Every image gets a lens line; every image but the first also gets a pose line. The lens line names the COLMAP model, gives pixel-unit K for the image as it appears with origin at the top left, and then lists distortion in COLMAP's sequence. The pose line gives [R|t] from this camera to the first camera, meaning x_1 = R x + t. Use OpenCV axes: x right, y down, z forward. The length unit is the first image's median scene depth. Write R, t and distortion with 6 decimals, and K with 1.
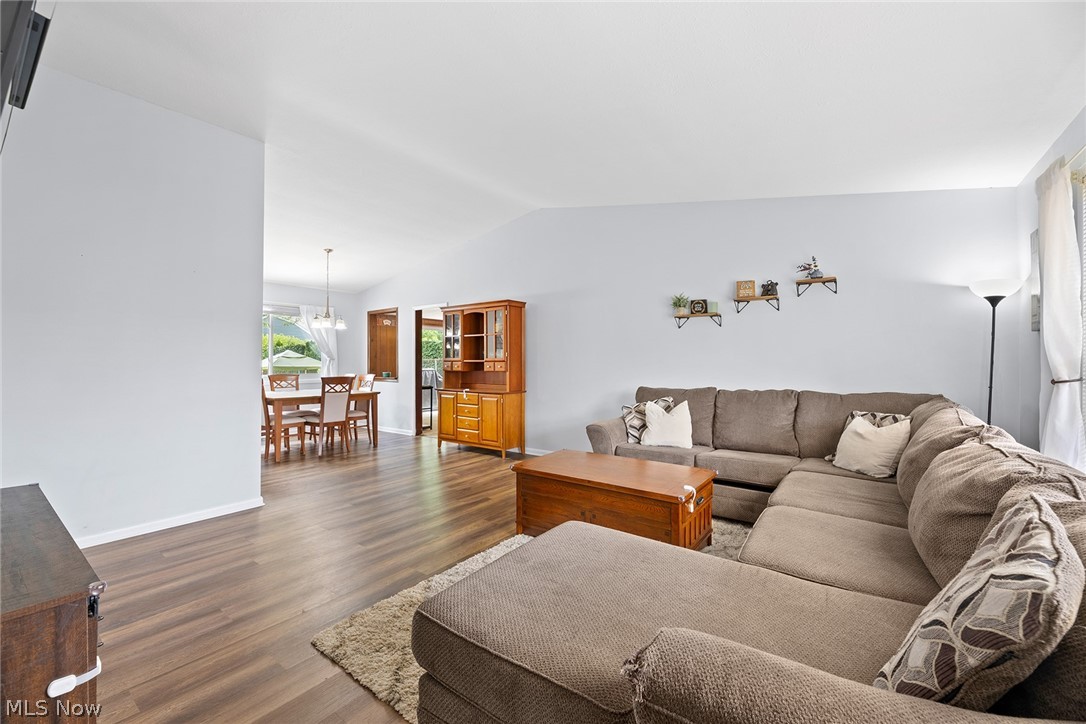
lens RADIAL K [[439.0, 0, 548.6], [0, 439.0, 356.6], [0, 0, 1]] dist [-0.001850, -0.001124]
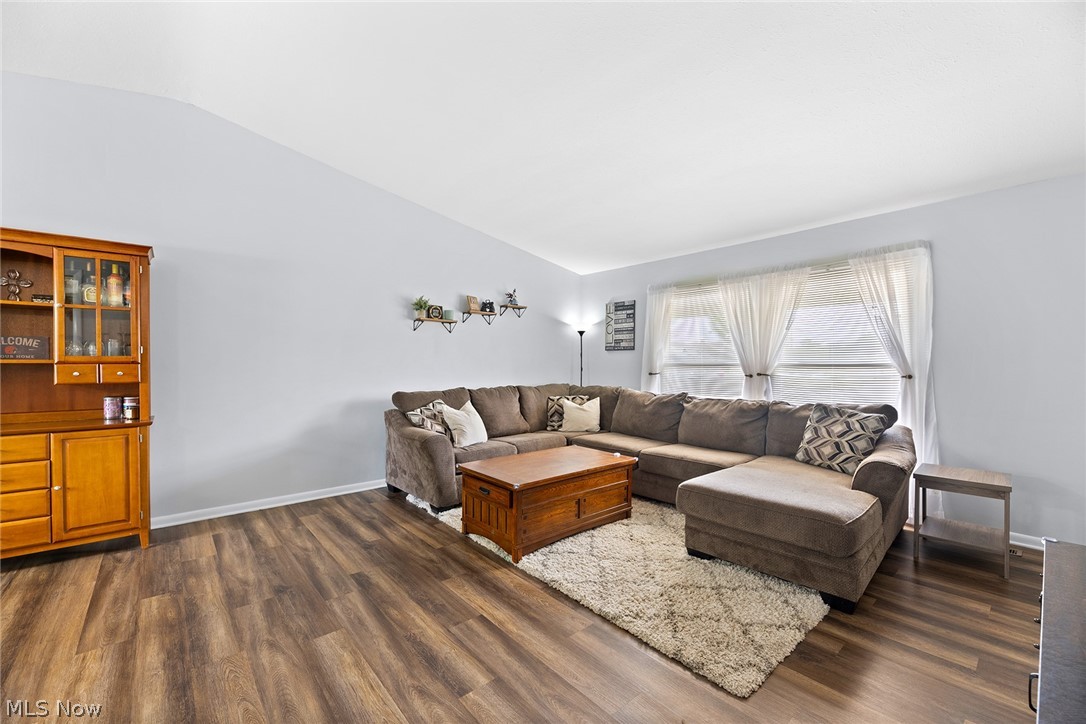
lens RADIAL K [[439.0, 0, 541.9], [0, 439.0, 366.6], [0, 0, 1]] dist [-0.001850, -0.001124]
pose [[0.220012, 0.000047, 0.975497, -0.477013], [-0.012435, 0.999919, 0.002756, 0.007597], [-0.975418, -0.012737, 0.219995, 0.400407]]
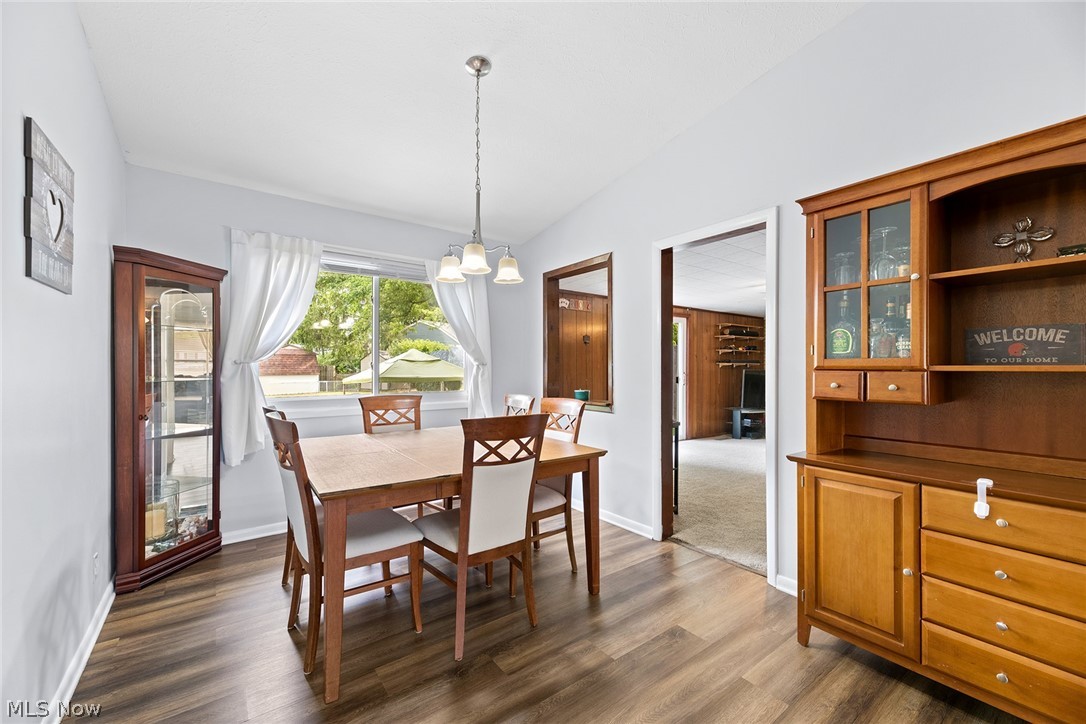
lens RADIAL K [[439.0, 0, 543.5], [0, 439.0, 369.5], [0, 0, 1]] dist [-0.001850, -0.001124]
pose [[0.955067, 0.003667, -0.296366, -0.357055], [0.000063, 0.999921, 0.012574, 0.007585], [0.296389, -0.012028, 0.954992, 0.694072]]
